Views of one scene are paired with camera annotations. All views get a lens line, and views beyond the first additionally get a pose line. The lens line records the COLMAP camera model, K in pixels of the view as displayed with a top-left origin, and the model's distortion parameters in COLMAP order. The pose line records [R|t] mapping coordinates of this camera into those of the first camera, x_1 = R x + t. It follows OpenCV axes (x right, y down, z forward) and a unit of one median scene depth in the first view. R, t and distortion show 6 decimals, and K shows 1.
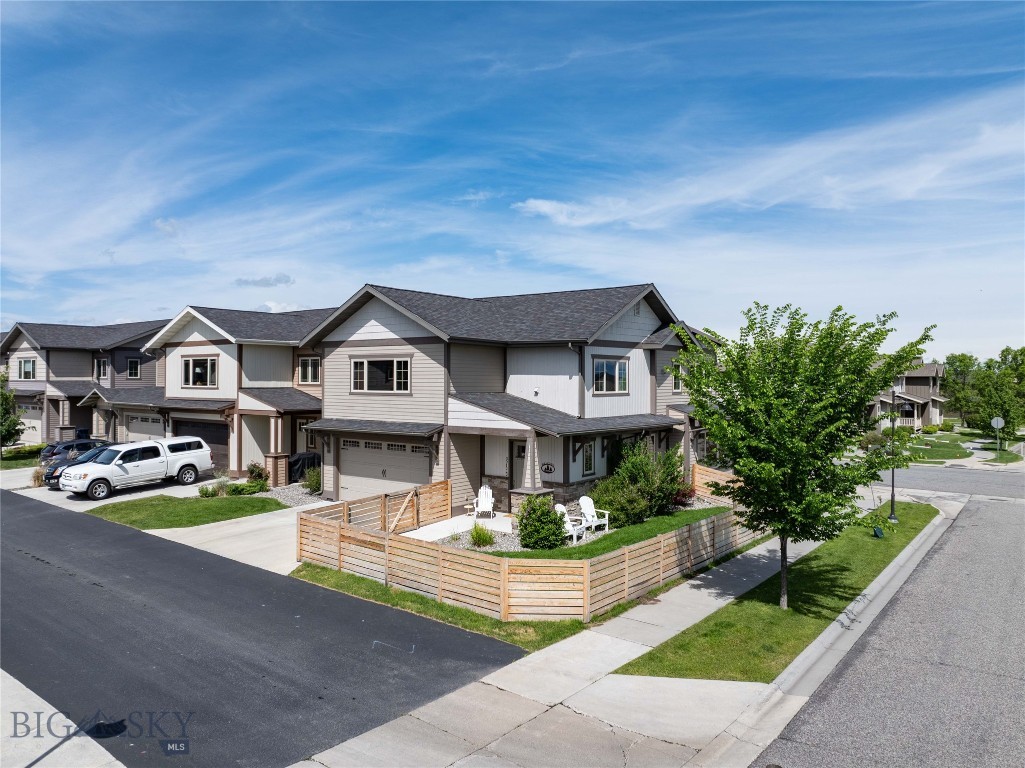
lens RADIAL K [[722.8, 0, 518.6], [0, 722.8, 381.0], [0, 0, 1]] dist [-0.030810, -0.003694]
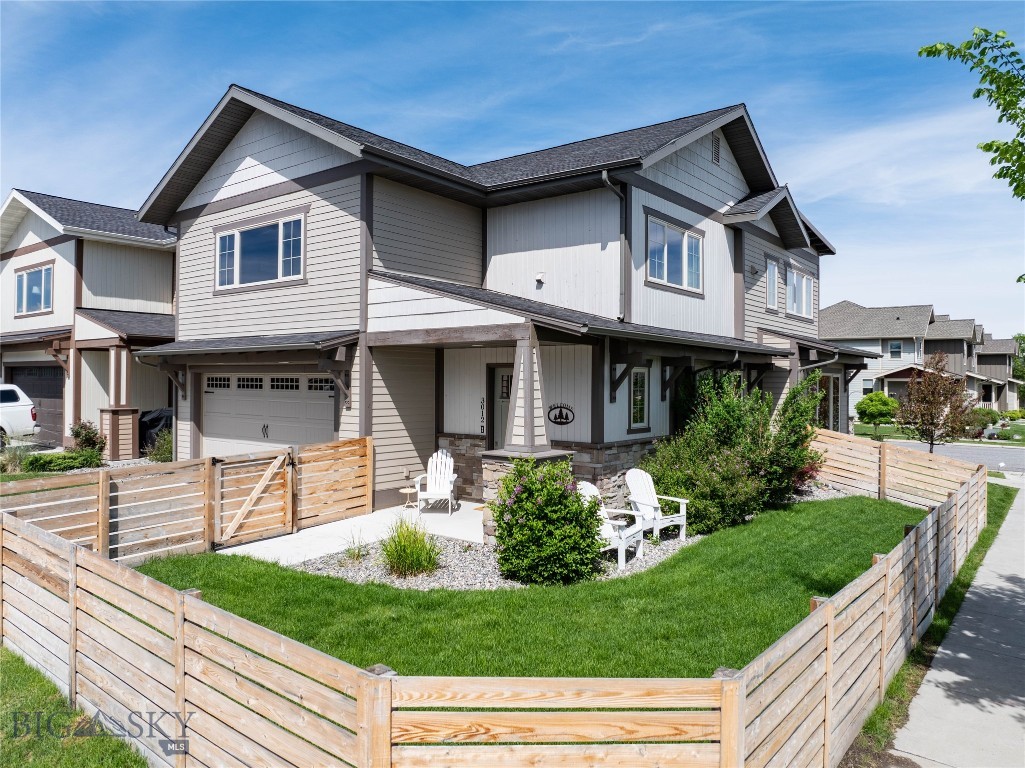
lens RADIAL K [[724.2, 0, 518.0], [0, 724.2, 377.2], [0, 0, 1]] dist [-0.038949, 0.007903]
pose [[0.999898, 0.003890, -0.013745, 0.016843], [-0.003973, 0.999974, -0.006034, 0.094575], [0.013722, 0.006088, 0.999887, 0.475449]]
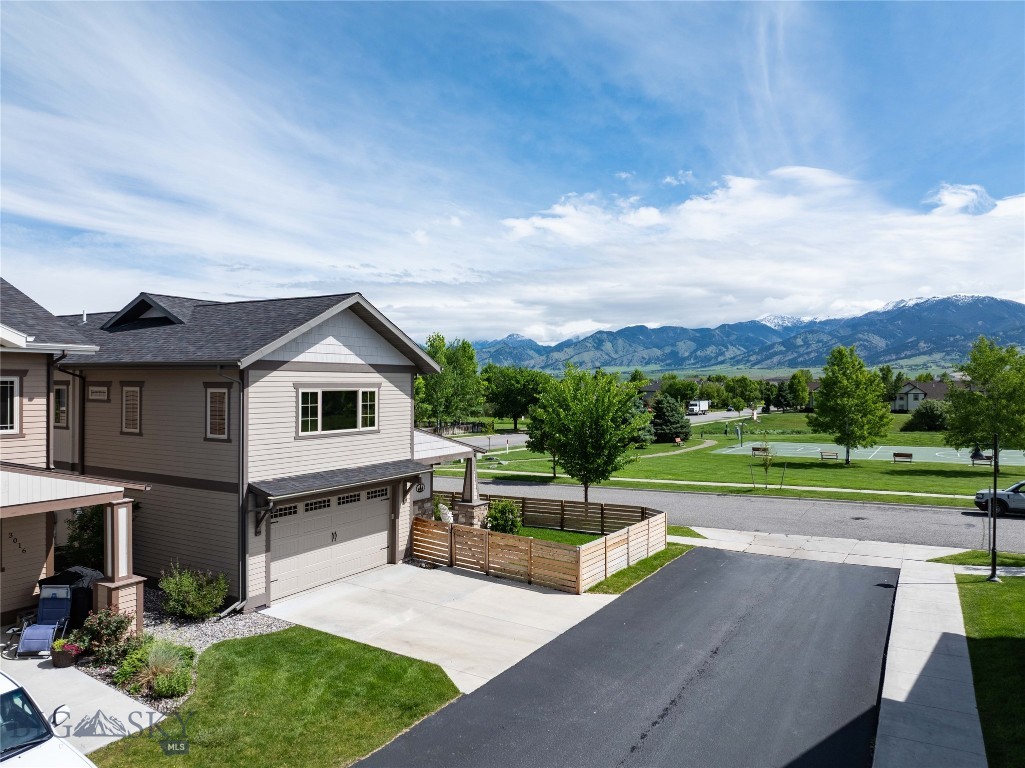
lens RADIAL K [[724.2, 0, 518.0], [0, 724.2, 377.2], [0, 0, 1]] dist [-0.038949, 0.007903]
pose [[-0.125353, 0.000797, 0.992112, -1.038092], [-0.005931, 0.999981, -0.001553, -0.045193], [-0.992094, -0.006079, -0.125346, 0.960670]]
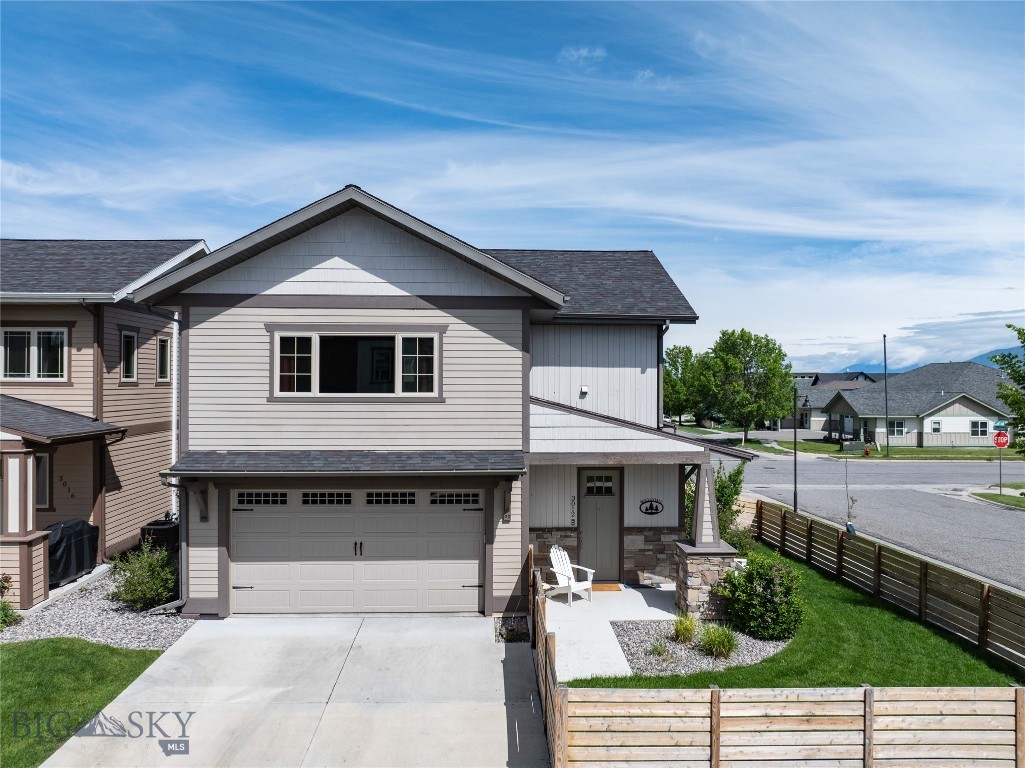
lens RADIAL K [[724.2, 0, 518.0], [0, 724.2, 377.2], [0, 0, 1]] dist [-0.038949, 0.007903]
pose [[0.768394, 0.003170, 0.639969, -0.464012], [-0.000088, 0.999988, -0.004847, 0.004621], [-0.639977, 0.003668, 0.768385, 0.550019]]
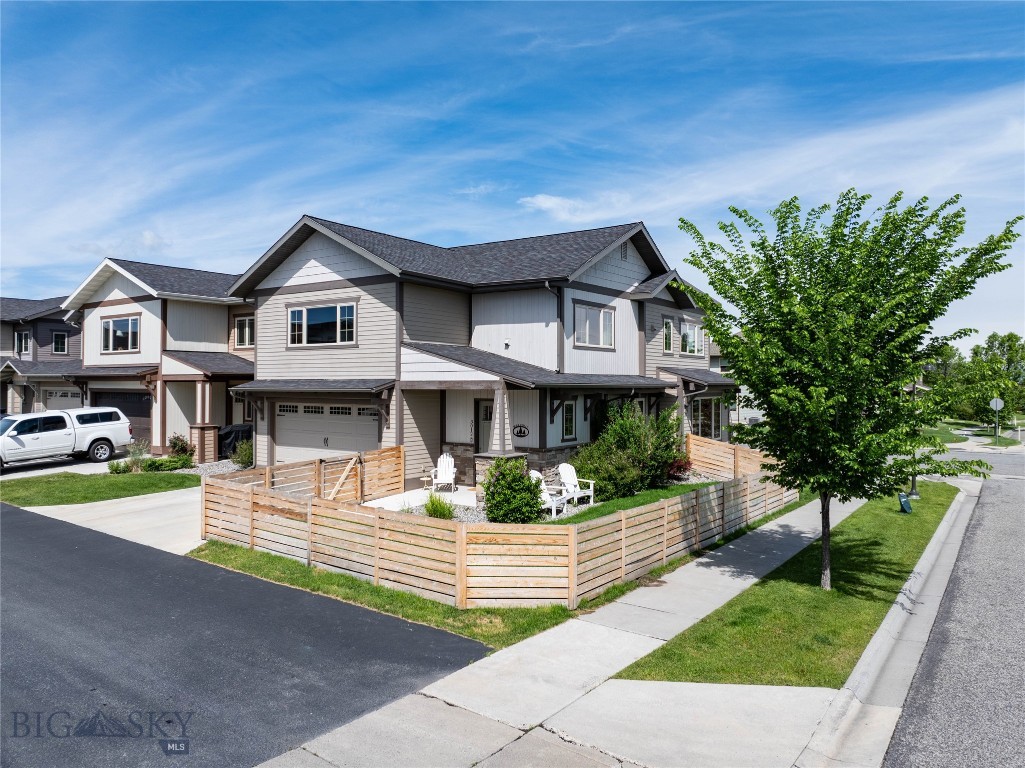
lens RADIAL K [[724.2, 0, 518.0], [0, 724.2, 377.2], [0, 0, 1]] dist [-0.038949, 0.007903]
pose [[0.999326, -0.000468, 0.036695, 0.006795], [0.000787, 0.999962, -0.008688, 0.063859], [-0.036689, 0.008711, 0.999289, 0.160134]]
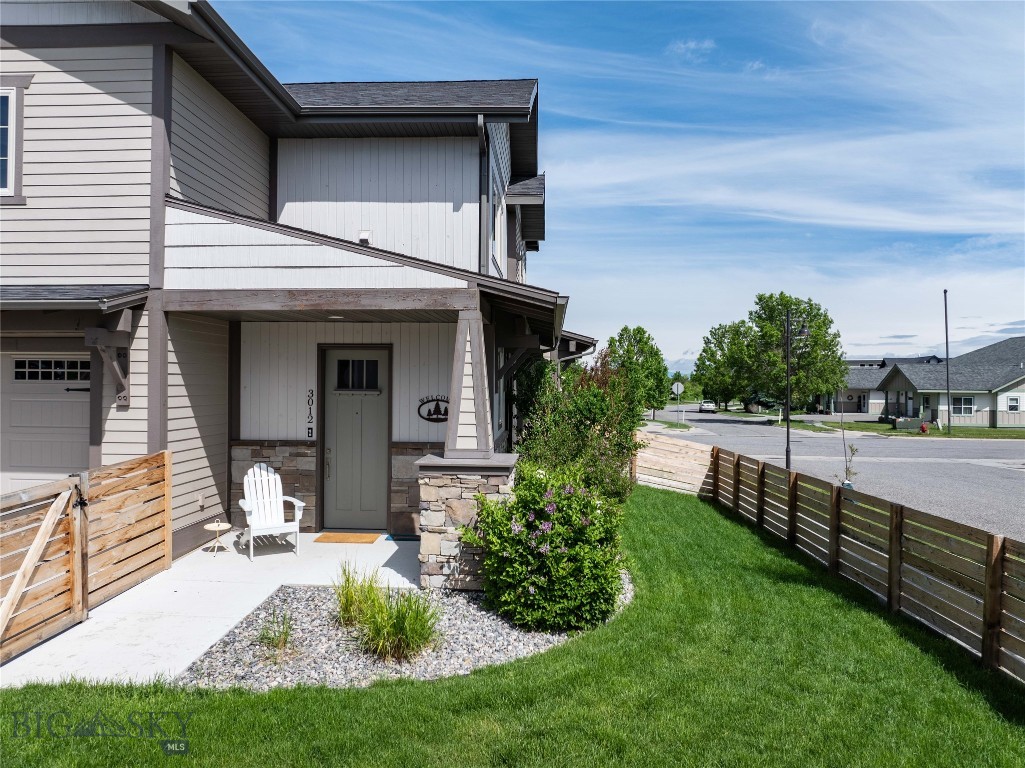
lens RADIAL K [[724.2, 0, 518.0], [0, 724.2, 377.2], [0, 0, 1]] dist [-0.038949, 0.007903]
pose [[0.825627, 0.005810, 0.564186, -0.146086], [-0.004322, 0.999983, -0.003974, 0.100889], [-0.564199, 0.000842, 0.825638, 0.619936]]
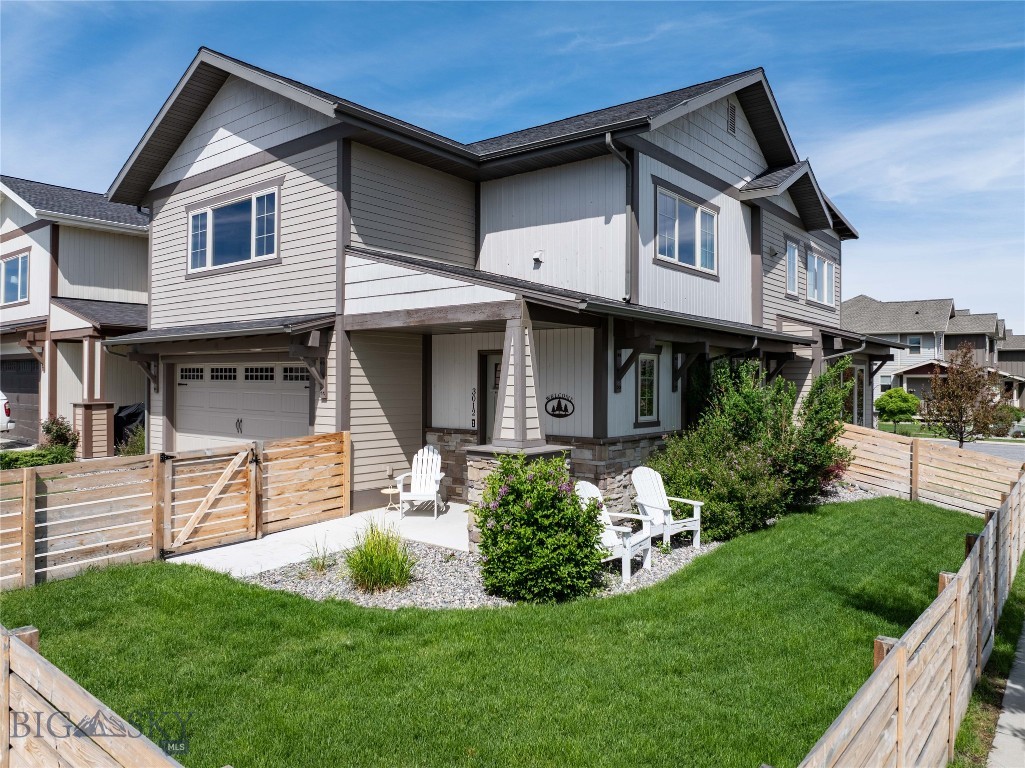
lens RADIAL K [[724.2, 0, 518.0], [0, 724.2, 377.2], [0, 0, 1]] dist [-0.038949, 0.007903]
pose [[0.999597, 0.002593, -0.028286, 0.026610], [-0.002744, 0.999982, -0.005289, 0.101733], [0.028272, 0.005365, 0.999586, 0.528082]]
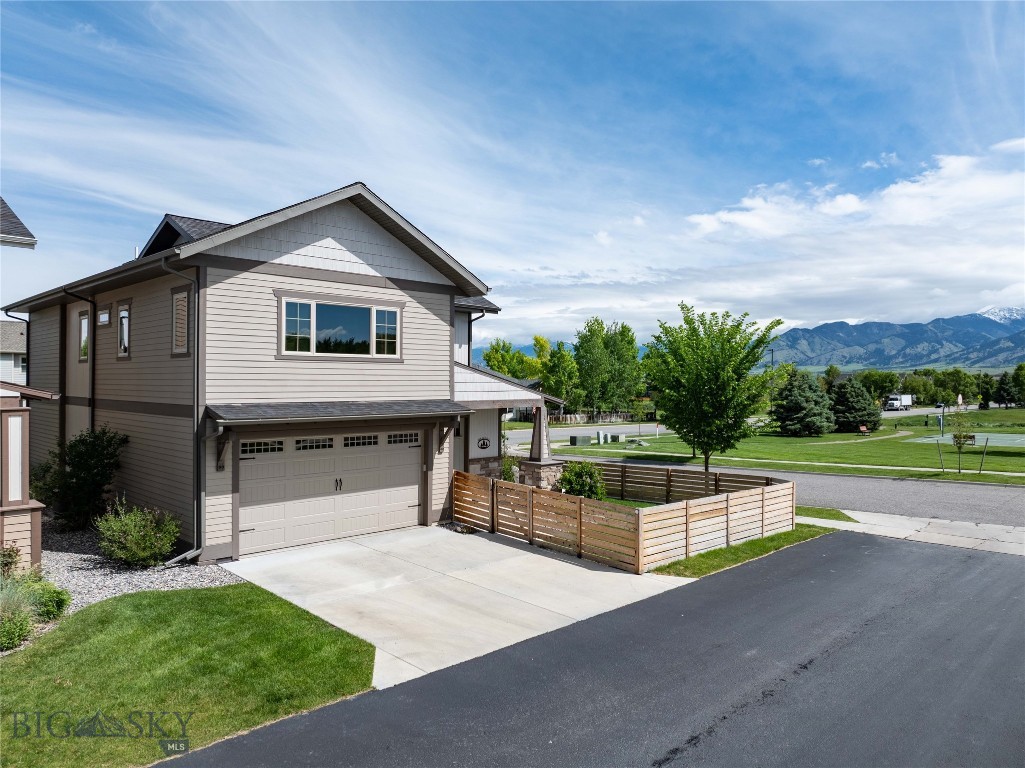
lens RADIAL K [[724.2, 0, 518.0], [0, 724.2, 377.2], [0, 0, 1]] dist [-0.038949, 0.007903]
pose [[0.127112, 0.002126, 0.991886, -0.844488], [-0.003196, 0.999993, -0.001734, 0.036567], [-0.991883, -0.002949, 0.127118, 0.813032]]
